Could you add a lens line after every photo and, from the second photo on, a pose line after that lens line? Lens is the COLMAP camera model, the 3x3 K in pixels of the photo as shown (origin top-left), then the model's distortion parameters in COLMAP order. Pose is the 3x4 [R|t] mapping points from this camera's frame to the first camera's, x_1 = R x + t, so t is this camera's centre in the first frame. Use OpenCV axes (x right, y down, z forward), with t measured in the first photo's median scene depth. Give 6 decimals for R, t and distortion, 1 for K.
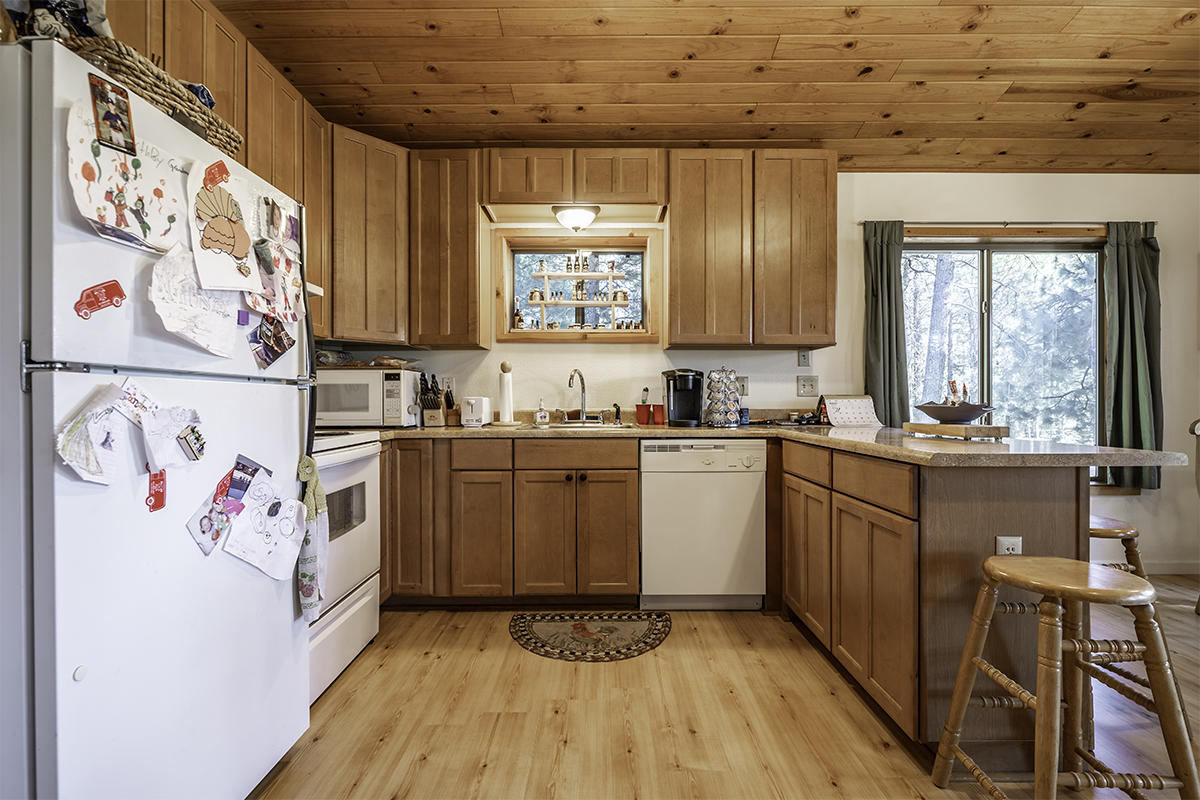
lens RADIAL K [[537.5, 0, 600.0], [0, 537.5, 400.0], [0, 0, 1]] dist [-0.001304, -0.001441]
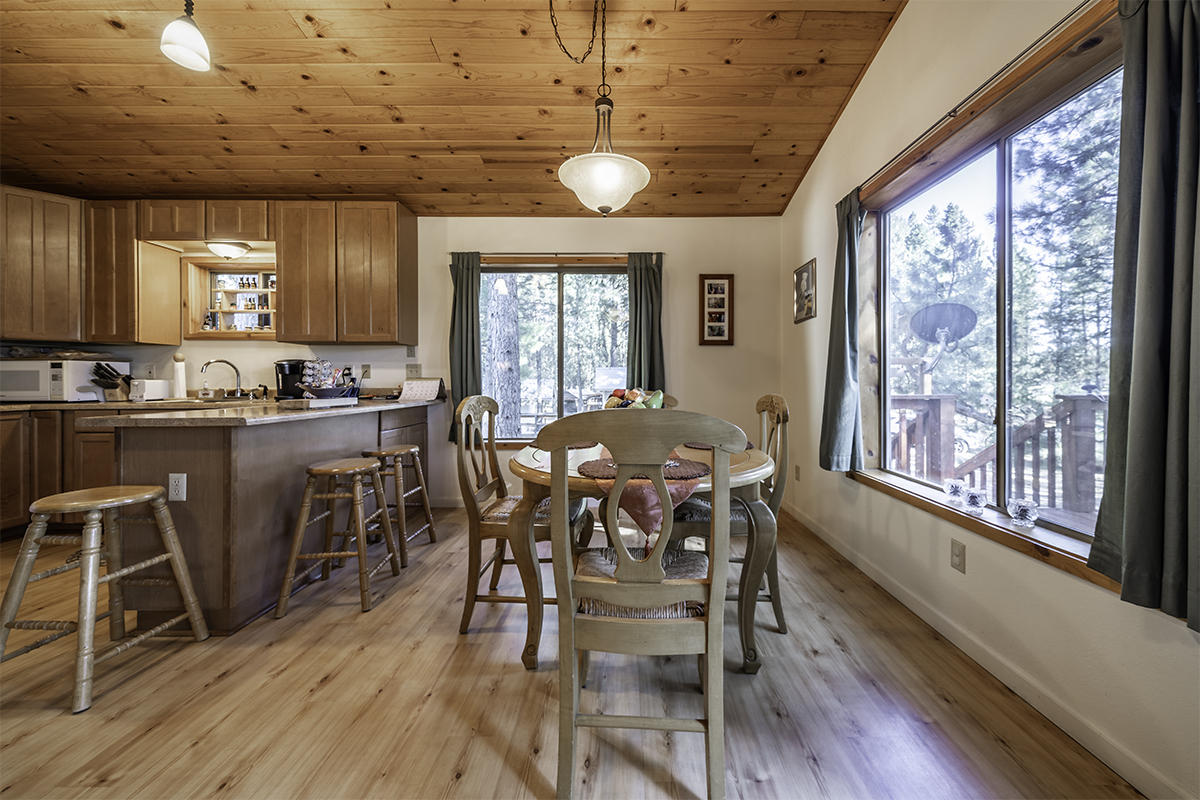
lens RADIAL K [[421.3, 0, 613.0], [0, 421.3, 380.3], [0, 0, 1]] dist [0.006153, -0.000444]
pose [[0.999996, -0.001081, 0.002533, 0.998721], [0.001080, 0.999999, 0.000546, -0.003480], [-0.002534, -0.000543, 0.999997, -0.096960]]
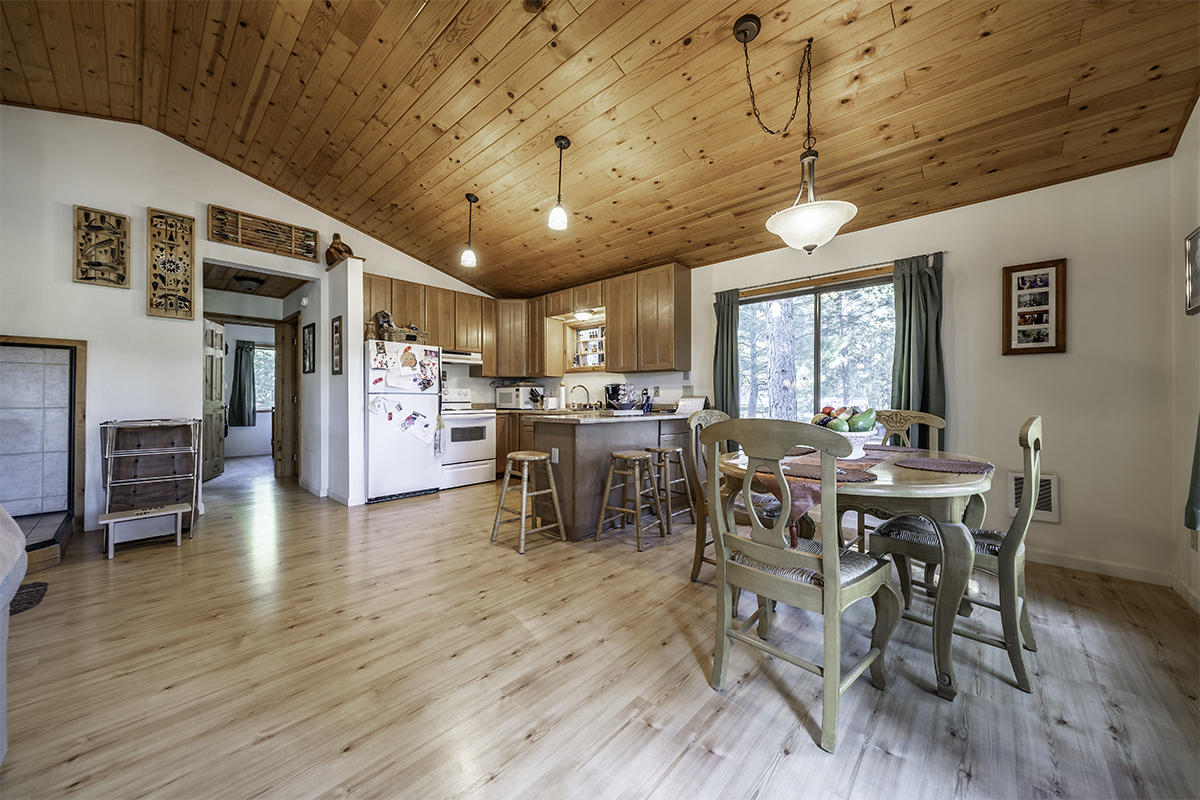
lens RADIAL K [[414.3, 0, 597.7], [0, 414.3, 396.1], [0, 0, 1]] dist [0.000662, -0.000112]
pose [[0.744319, -0.002355, -0.667820, 1.192286], [-0.001440, 0.999986, -0.005130, -0.002828], [0.667823, 0.004780, 0.744305, -0.229079]]
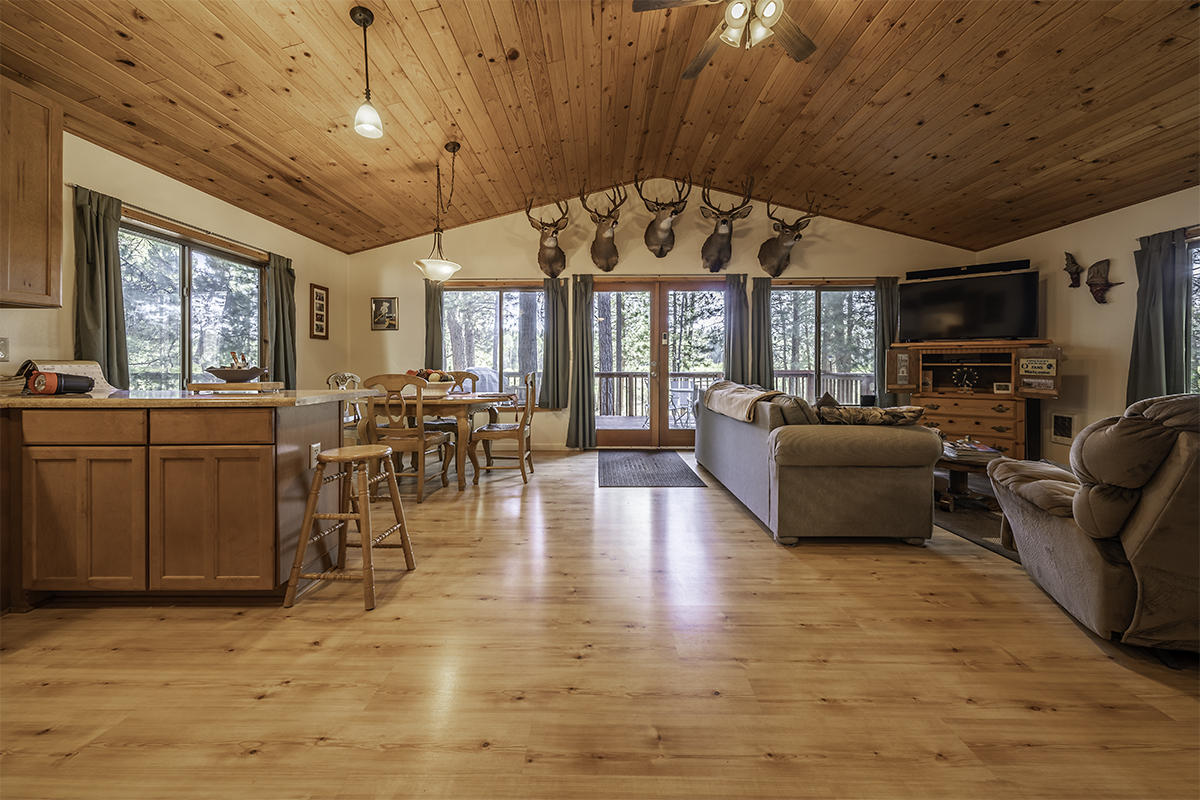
lens RADIAL K [[422.6, 0, 597.9], [0, 422.6, 367.4], [0, 0, 1]] dist [0.000048, -0.000052]
pose [[0.007759, -0.003420, 0.999964, -0.308267], [0.002069, 0.999992, 0.003404, 0.002649], [-0.999968, 0.002042, 0.007766, 0.036003]]
